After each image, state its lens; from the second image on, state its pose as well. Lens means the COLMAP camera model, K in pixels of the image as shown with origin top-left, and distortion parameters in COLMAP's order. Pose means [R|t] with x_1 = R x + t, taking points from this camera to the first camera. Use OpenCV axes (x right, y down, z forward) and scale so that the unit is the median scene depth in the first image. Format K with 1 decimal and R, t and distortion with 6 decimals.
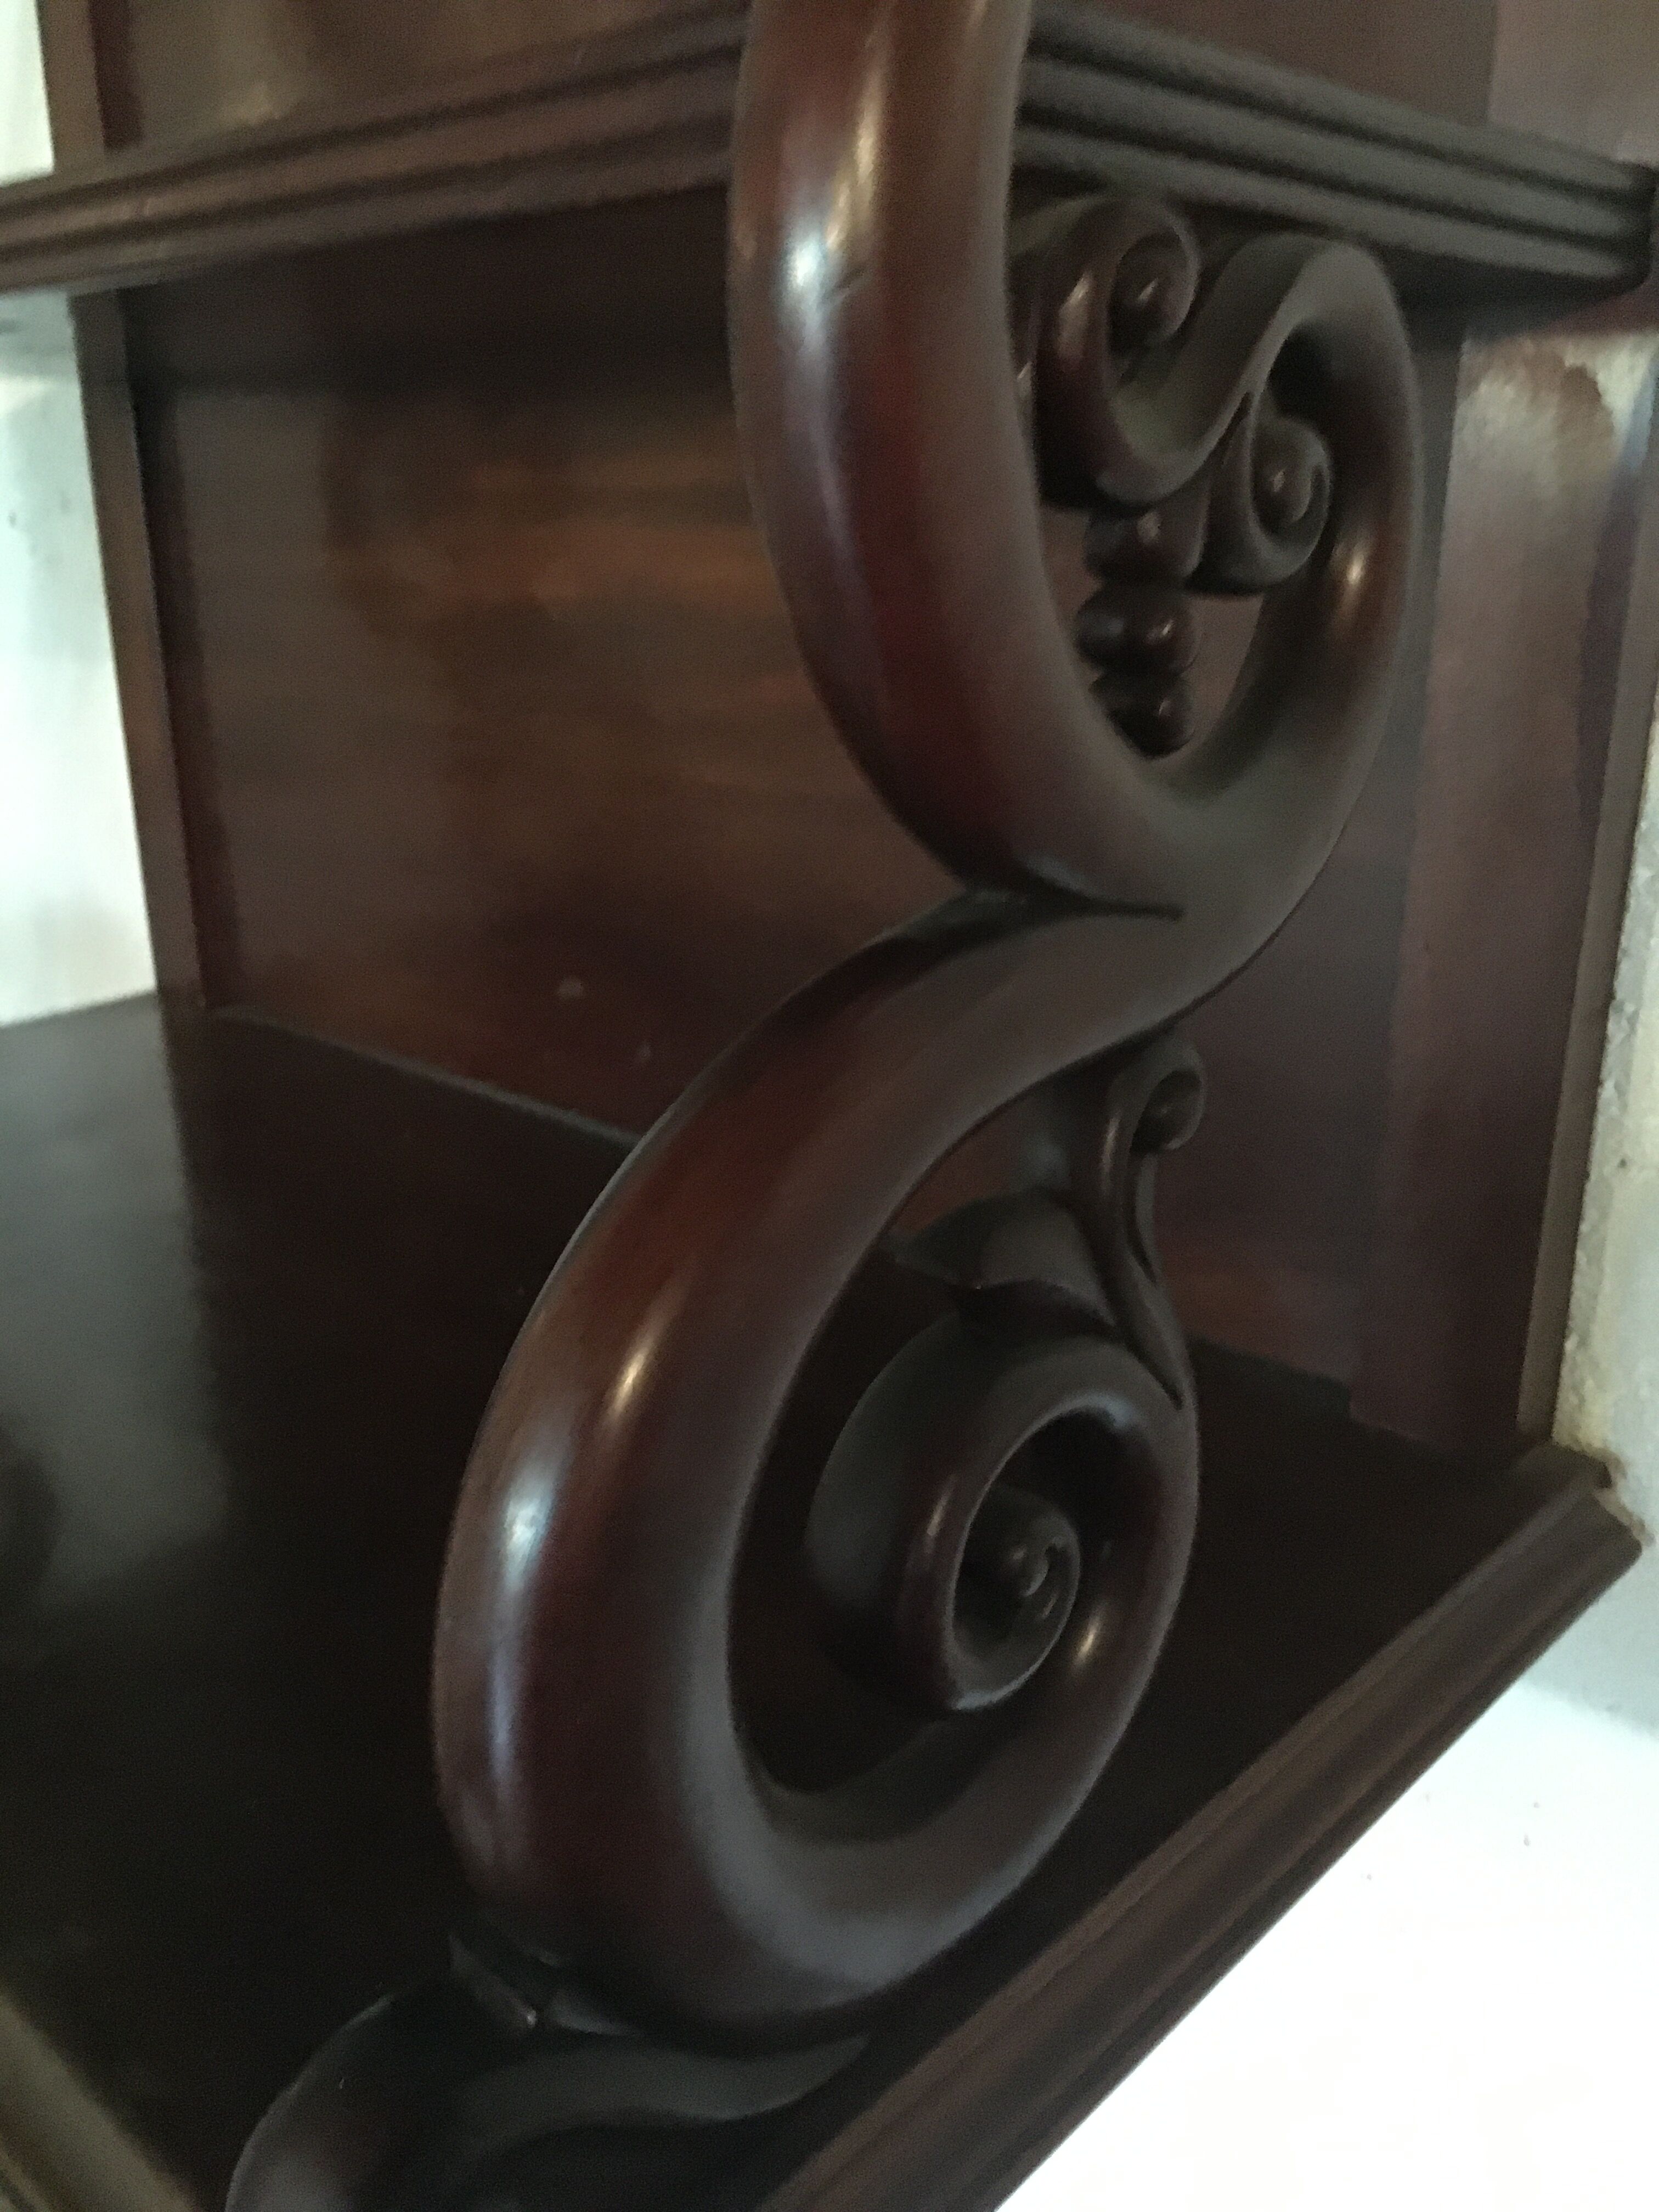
lens RADIAL K [[1884.3, 0, 837.0], [0, 1884.3, 1110.4], [0, 0, 1]] dist [0.038482, 0.003785]
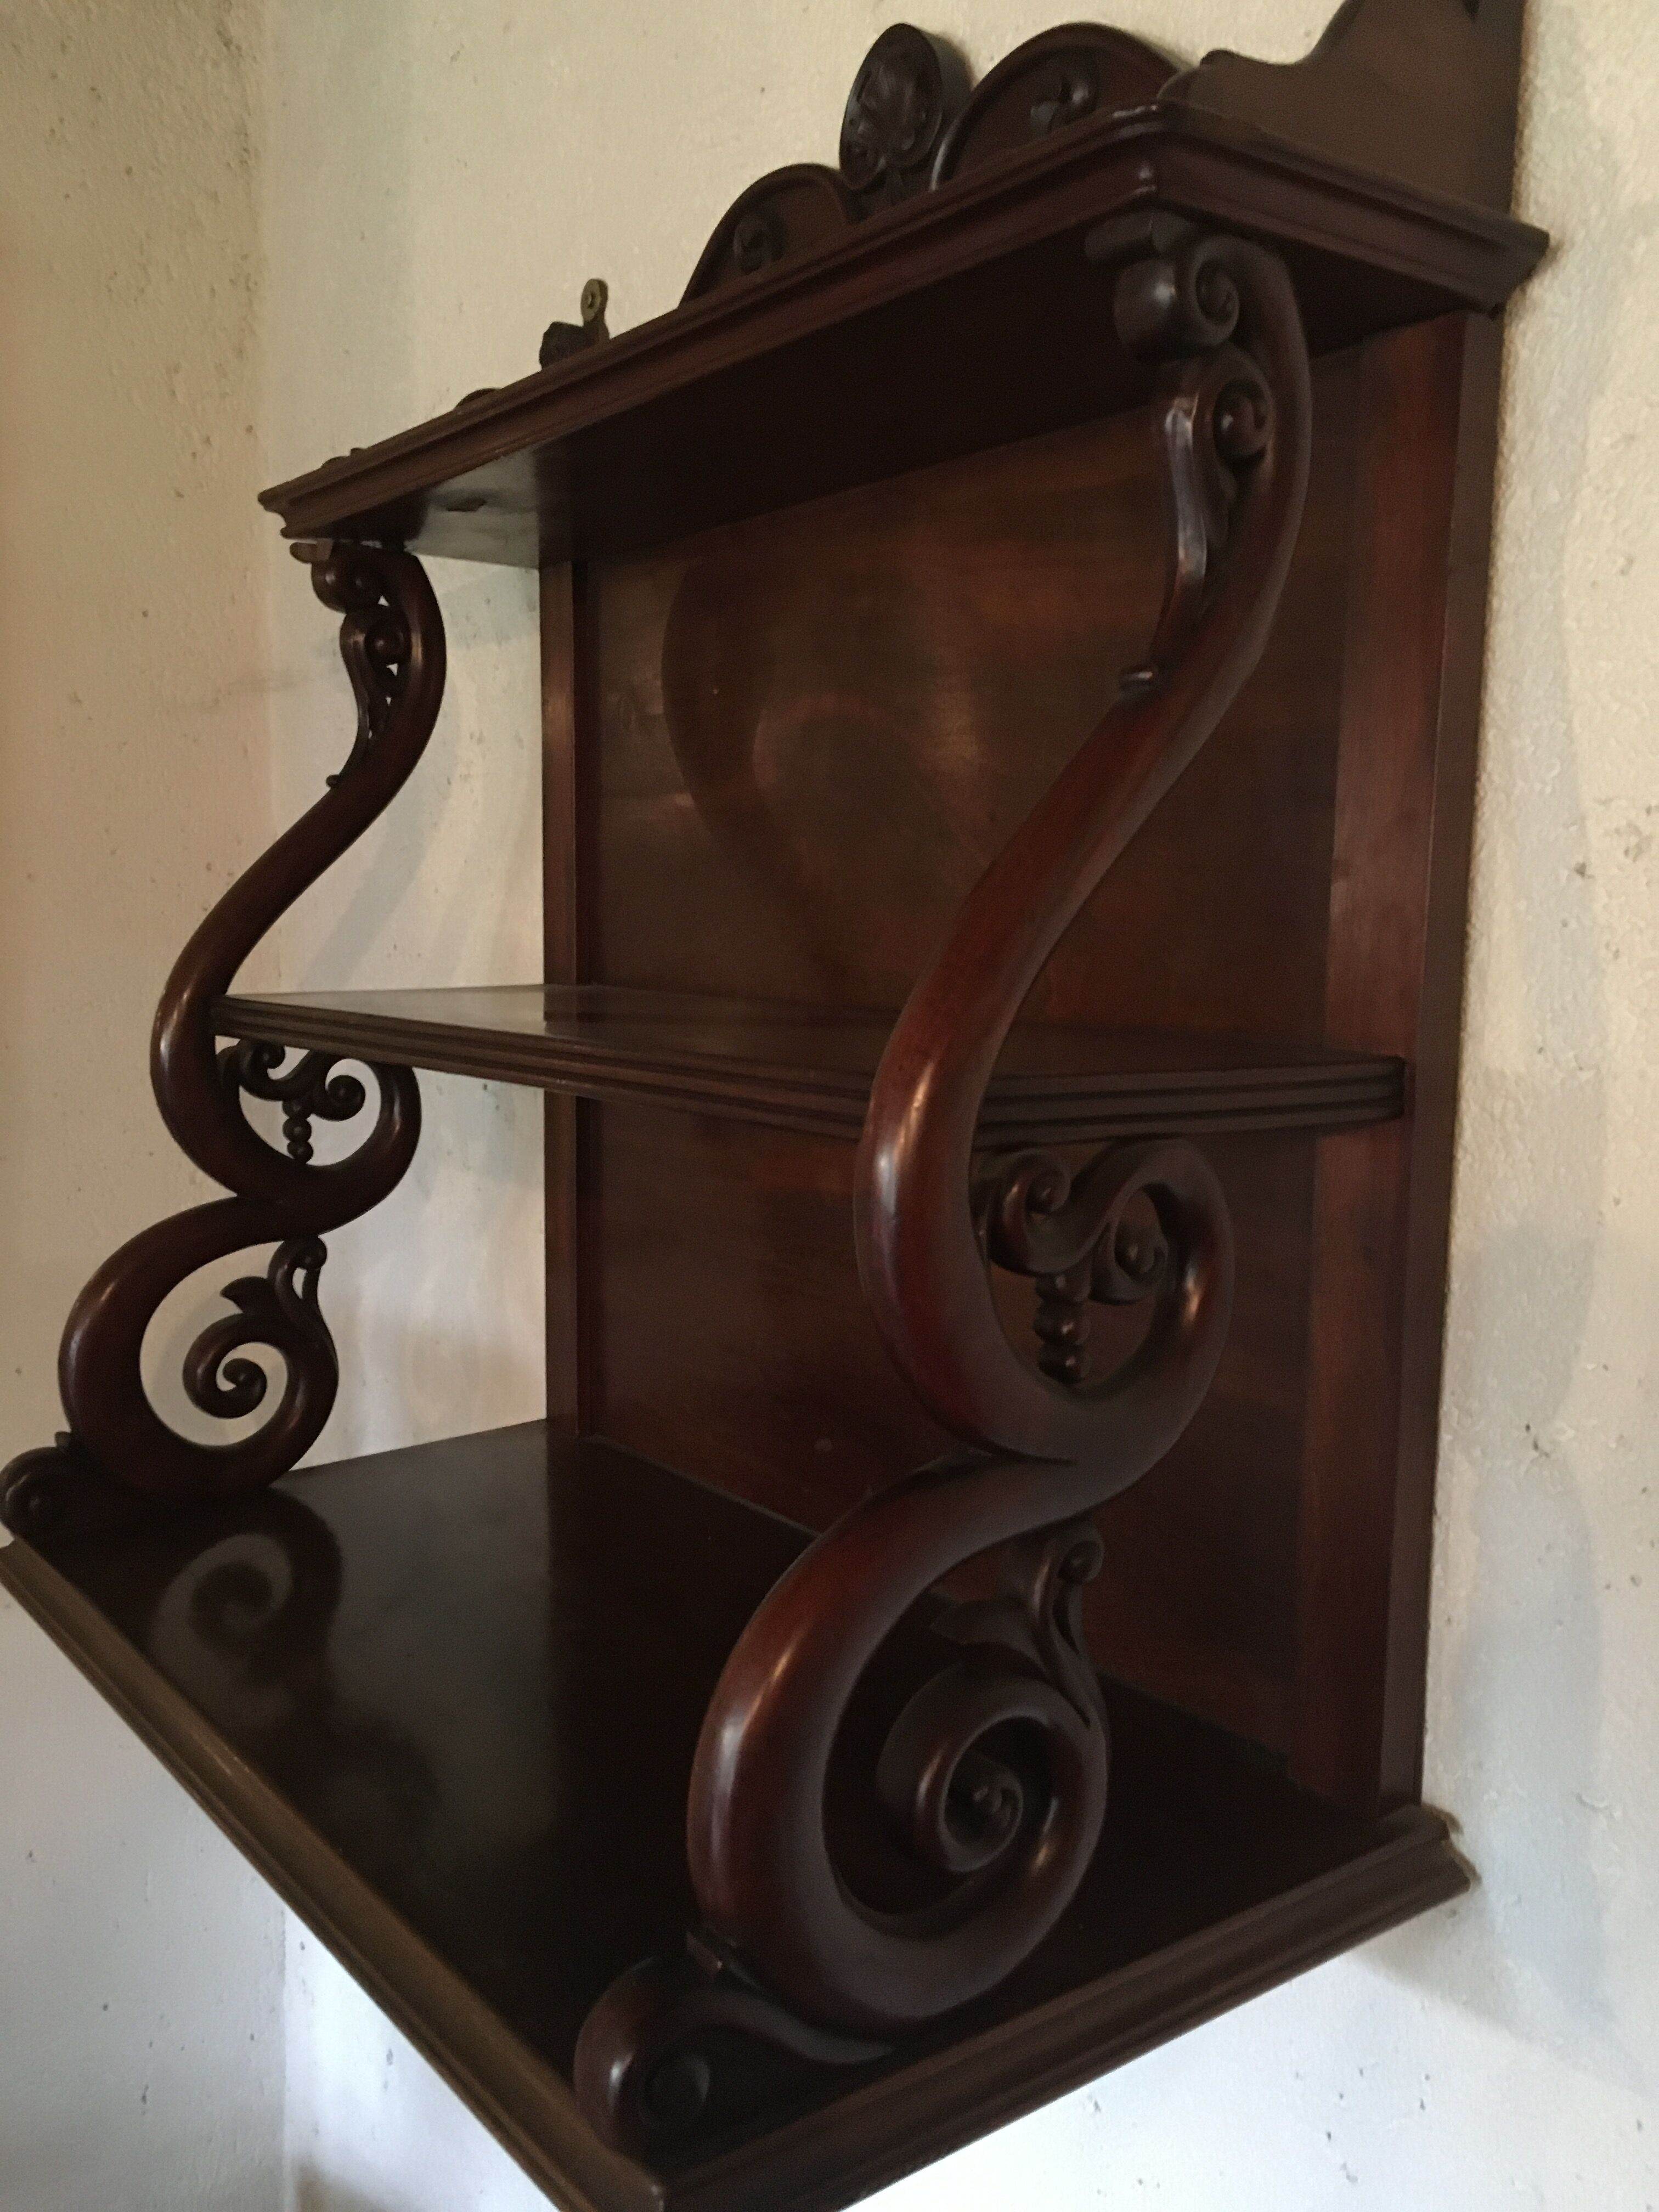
lens RADIAL K [[1859.4, 0, 829.5], [0, 1859.4, 1106.0], [0, 0, 1]] dist [0.057274, -0.087972]
pose [[0.983521, 0.033793, -0.177606, 0.252858], [-0.071832, 0.974549, -0.212354, -0.031012], [0.165910, 0.221612, 0.960917, -1.026507]]
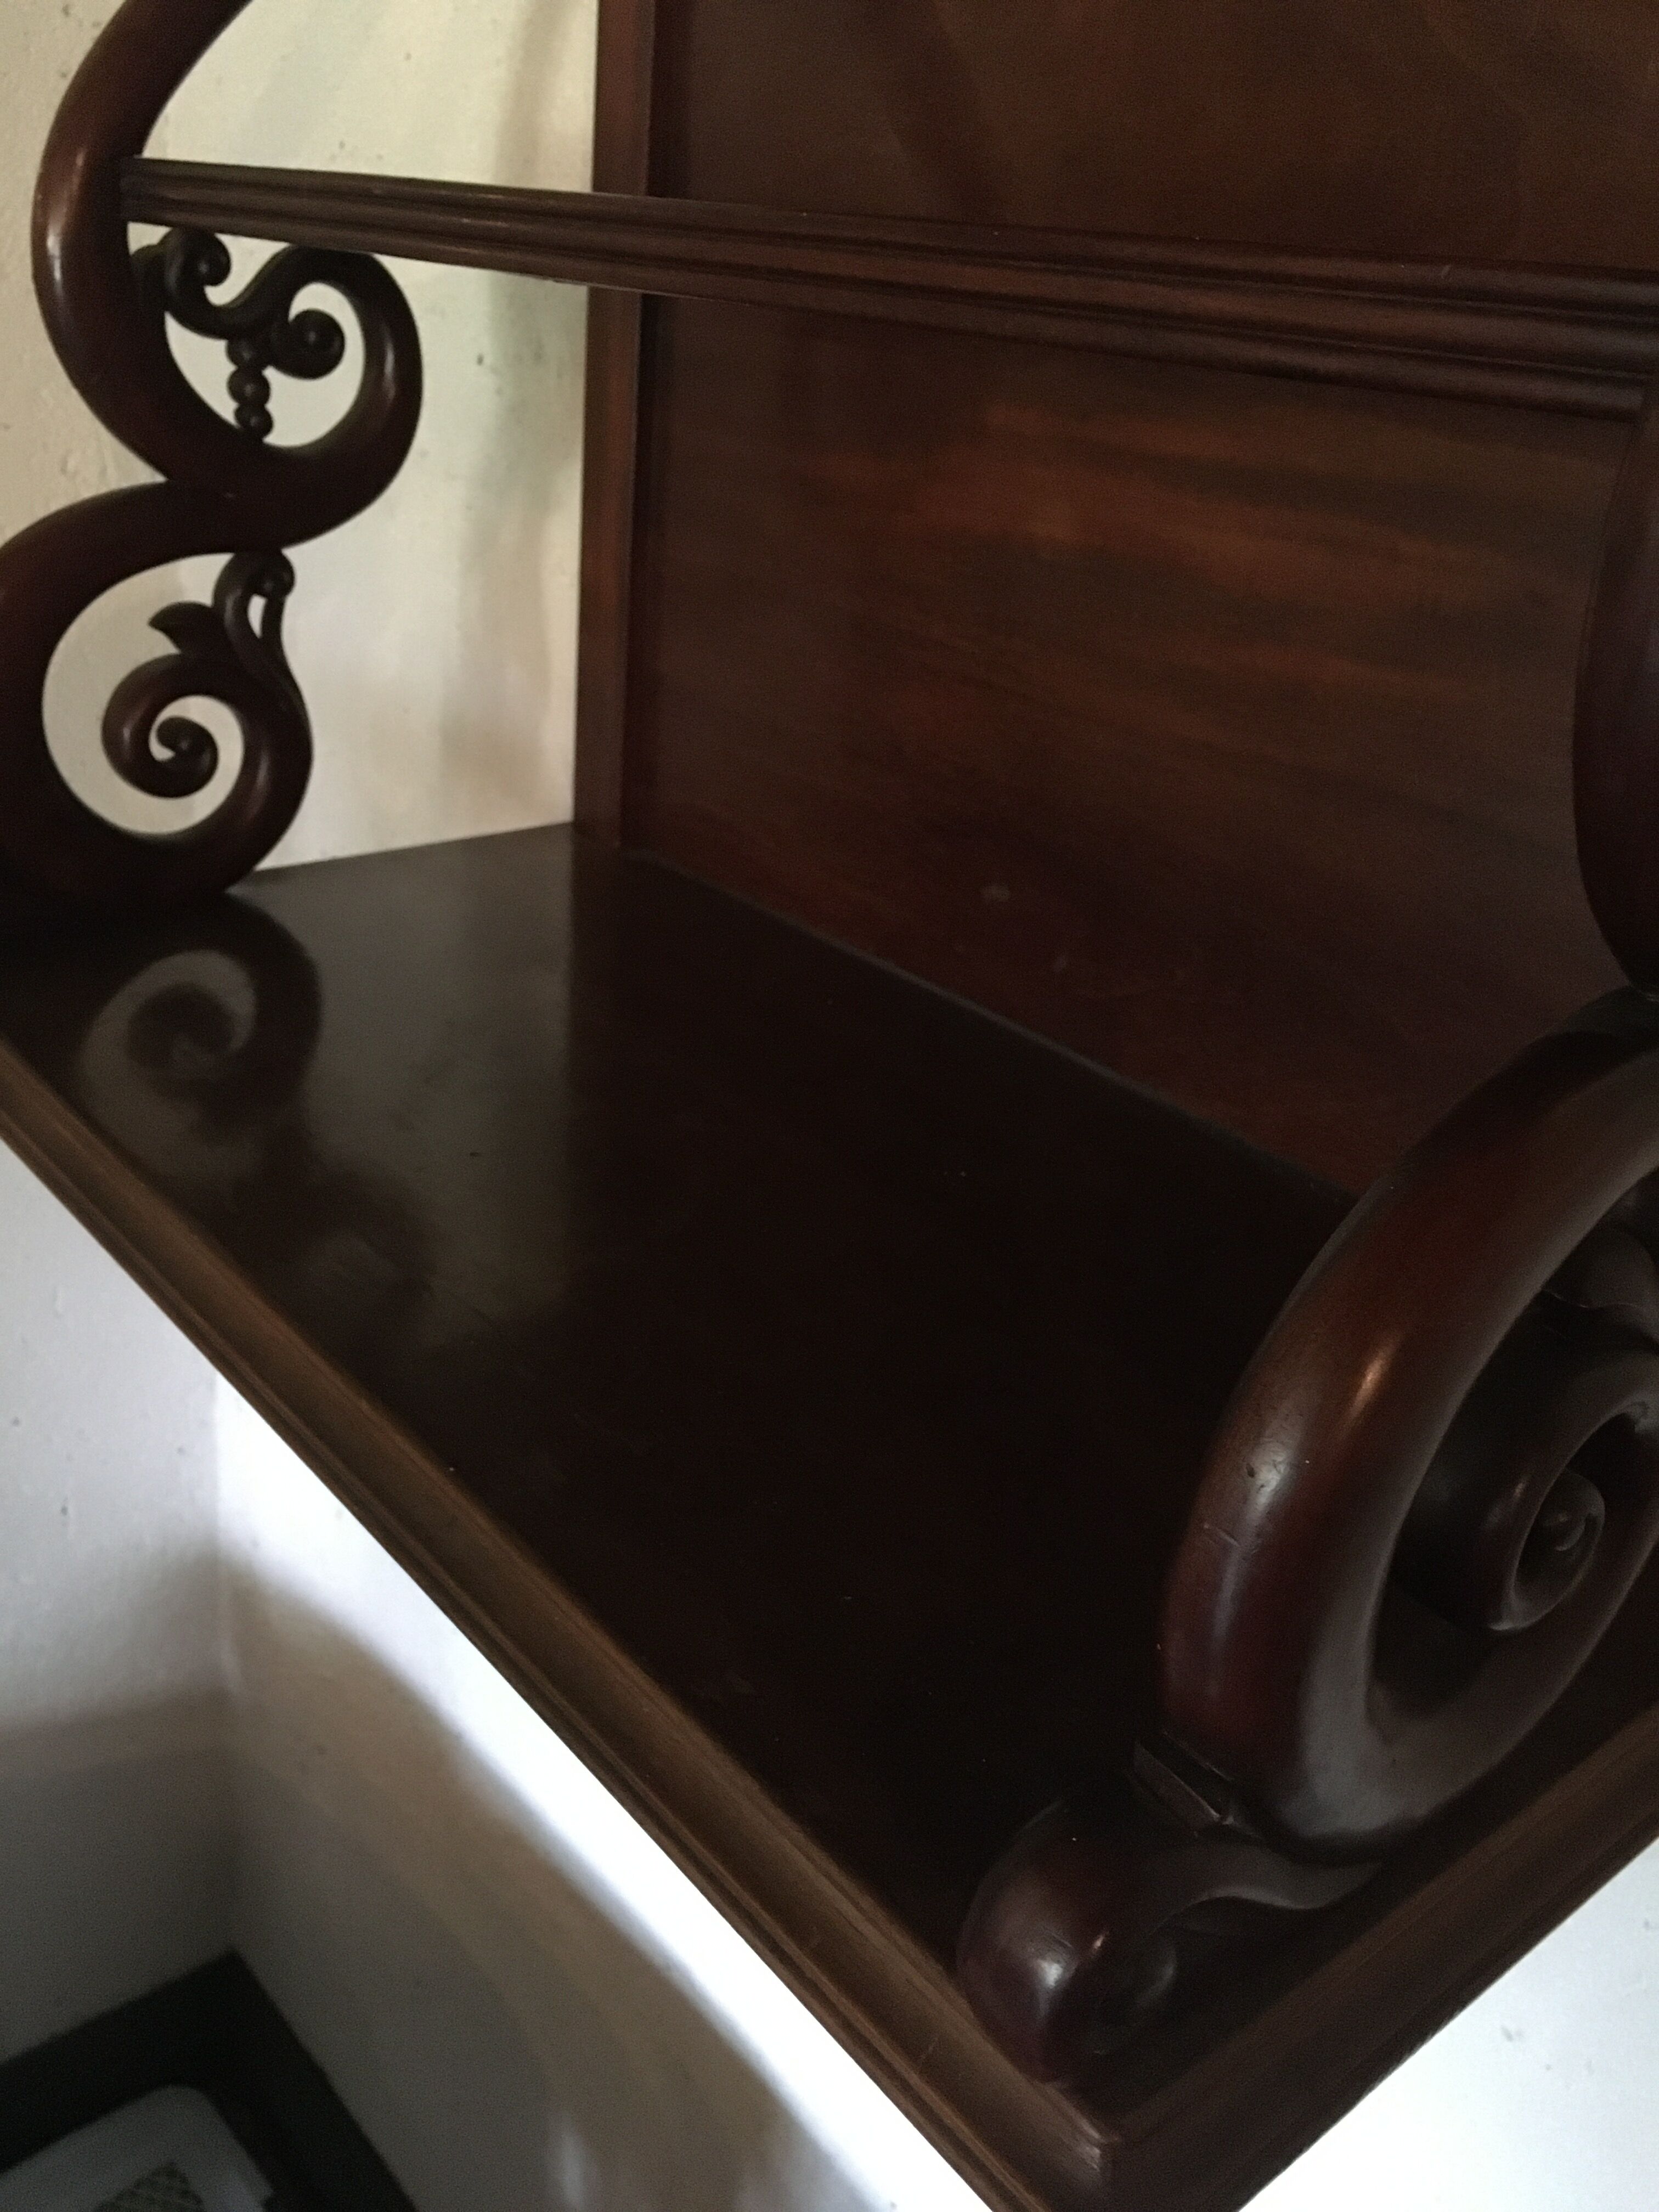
lens RADIAL K [[1859.4, 0, 829.5], [0, 1859.4, 1106.0], [0, 0, 1]] dist [0.057274, -0.087972]
pose [[0.987832, 0.138601, -0.070552, -0.325787], [-0.130997, 0.986026, 0.102915, -0.092120], [0.083830, -0.092421, 0.992185, -0.224813]]
